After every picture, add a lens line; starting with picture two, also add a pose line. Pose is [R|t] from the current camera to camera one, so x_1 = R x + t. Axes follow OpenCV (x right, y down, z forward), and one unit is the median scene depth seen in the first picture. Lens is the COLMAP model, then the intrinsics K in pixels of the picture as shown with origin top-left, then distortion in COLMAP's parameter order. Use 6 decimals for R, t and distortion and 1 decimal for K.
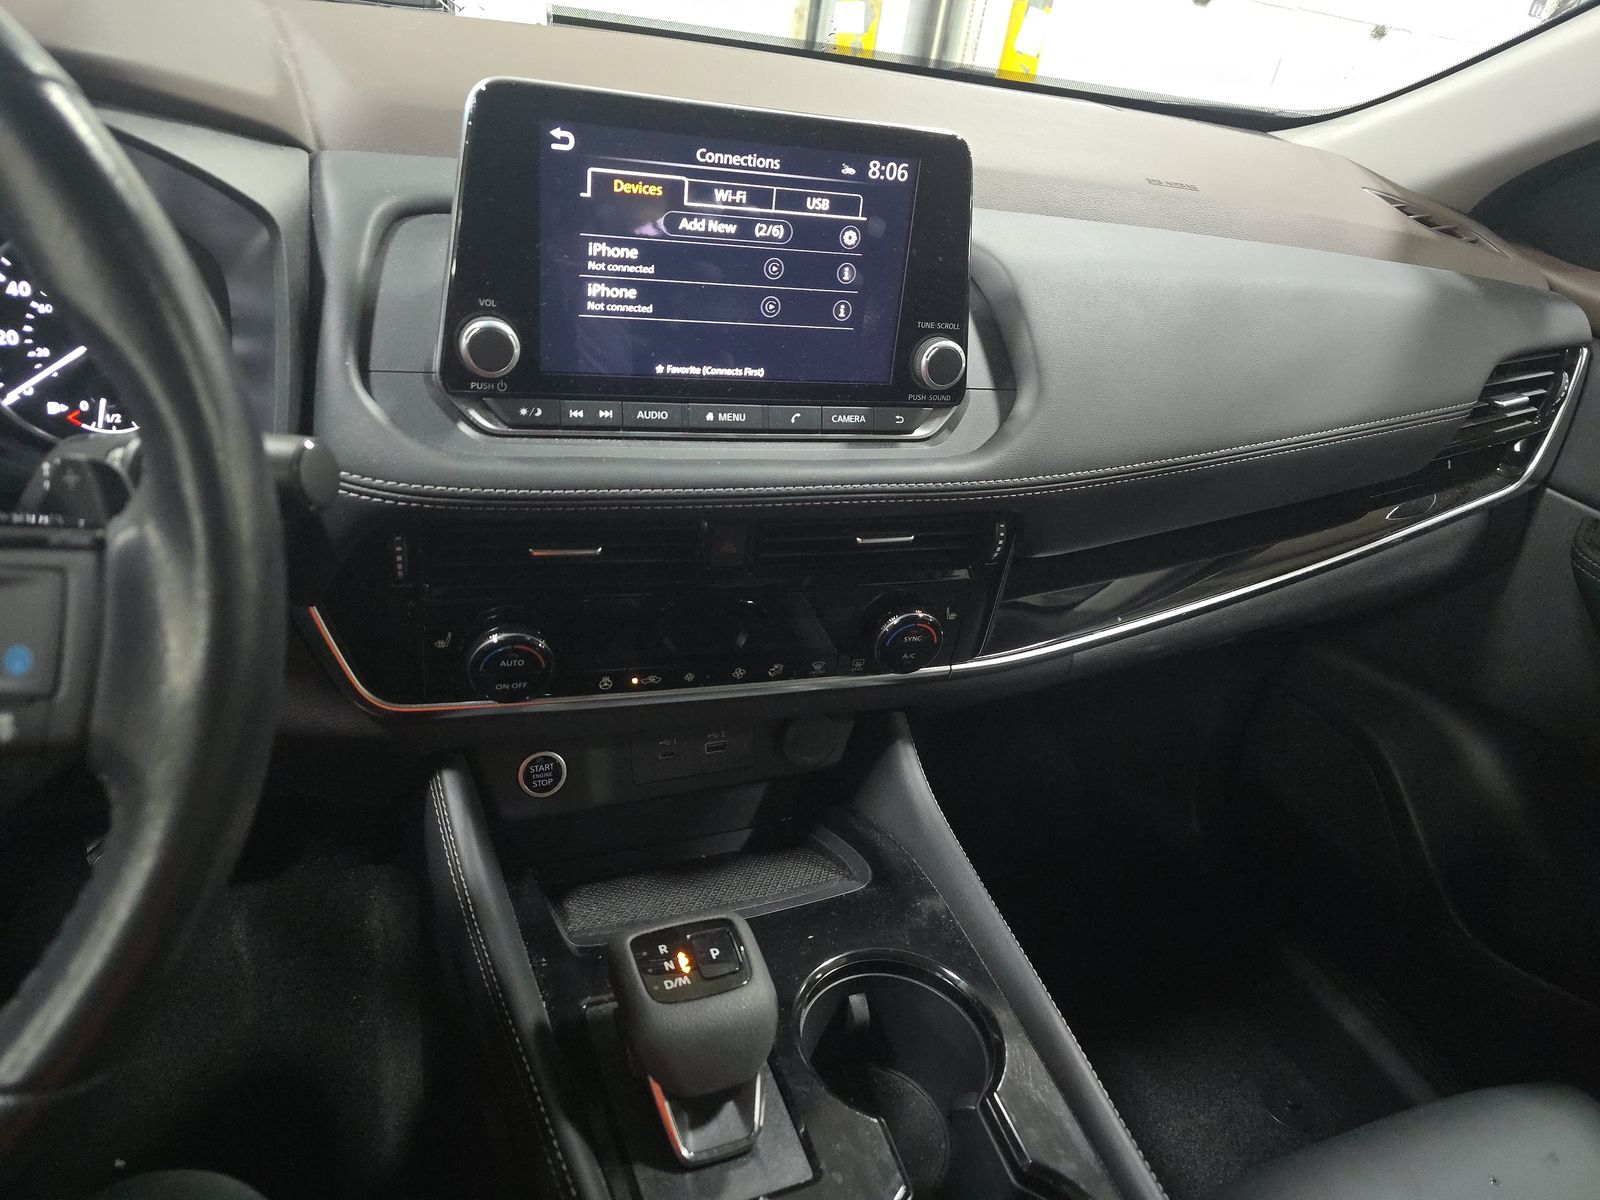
lens RADIAL K [[1065.8, 0, 807.1], [0, 1065.8, 585.2], [0, 0, 1]] dist [0.020665, -0.018924]
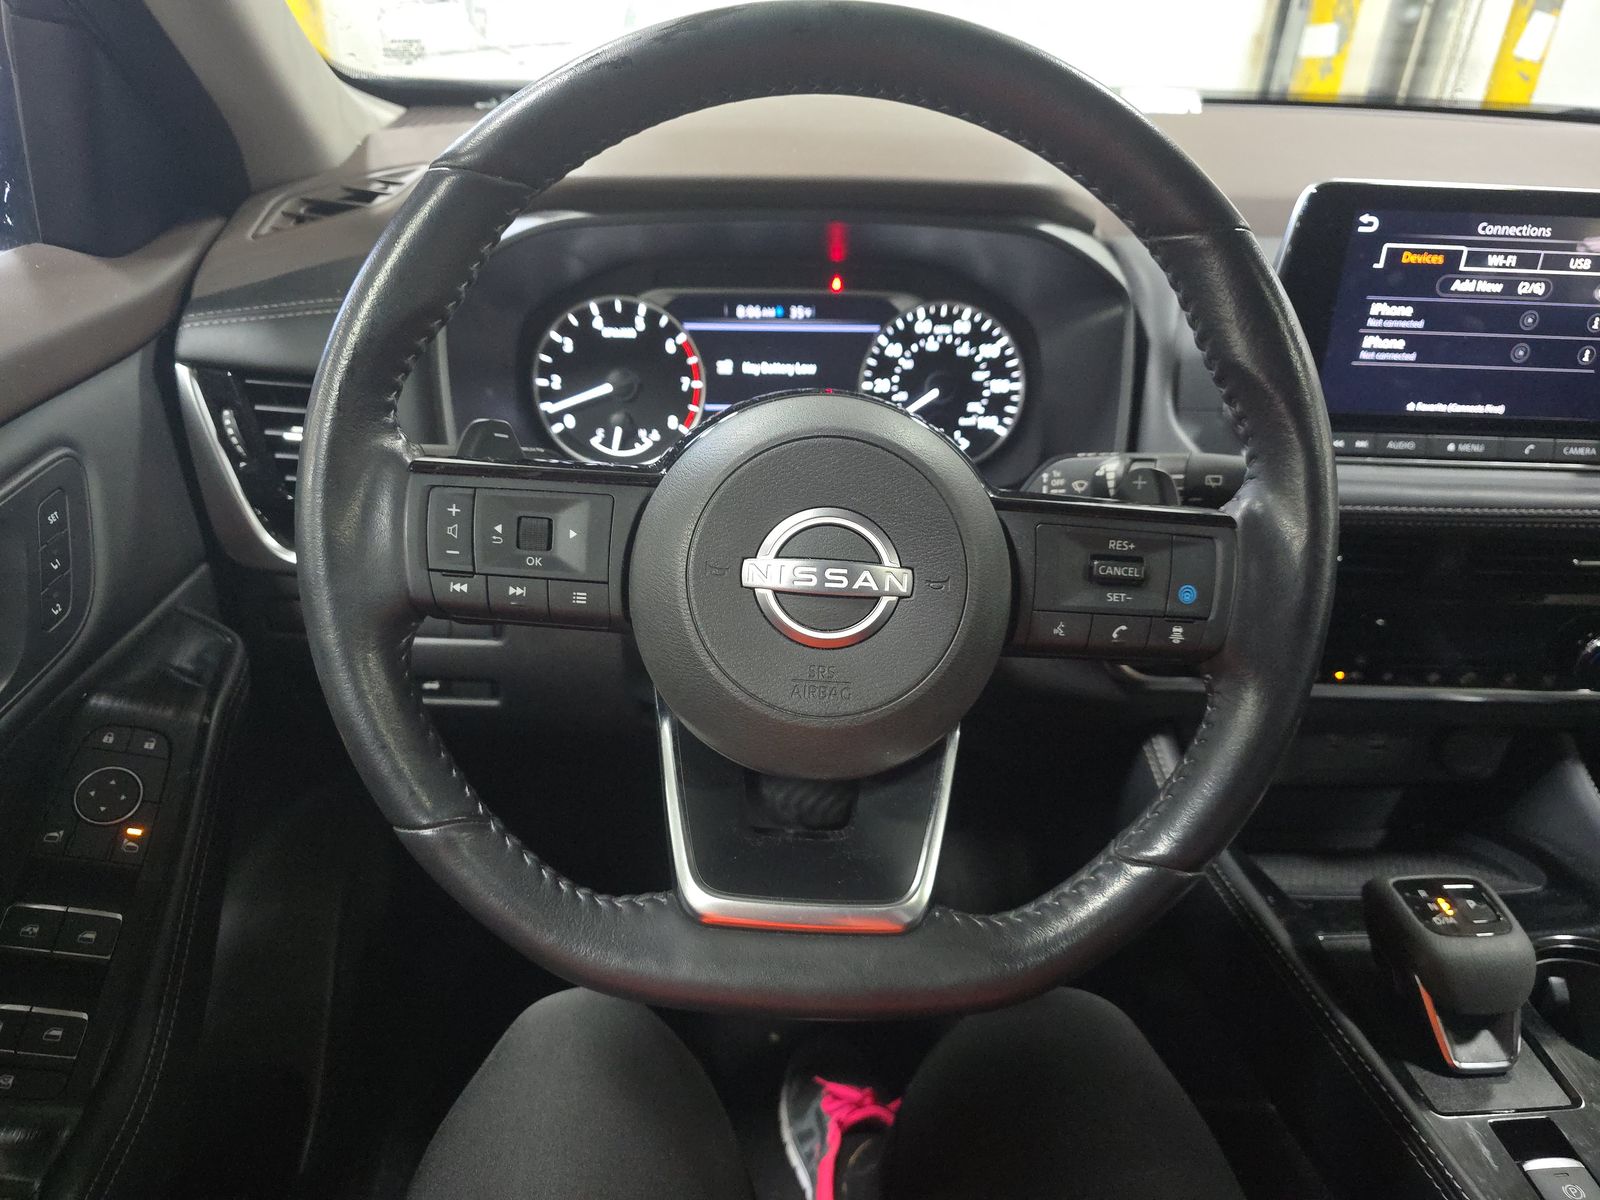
lens RADIAL K [[1065.8, 0, 820.3], [0, 1065.8, 573.9], [0, 0, 1]] dist [0.020665, -0.018924]
pose [[0.942841, 0.052126, -0.329140, -0.368030], [-0.070652, 0.996505, -0.044572, 0.084372], [0.325667, 0.065278, 0.943229, -0.331972]]
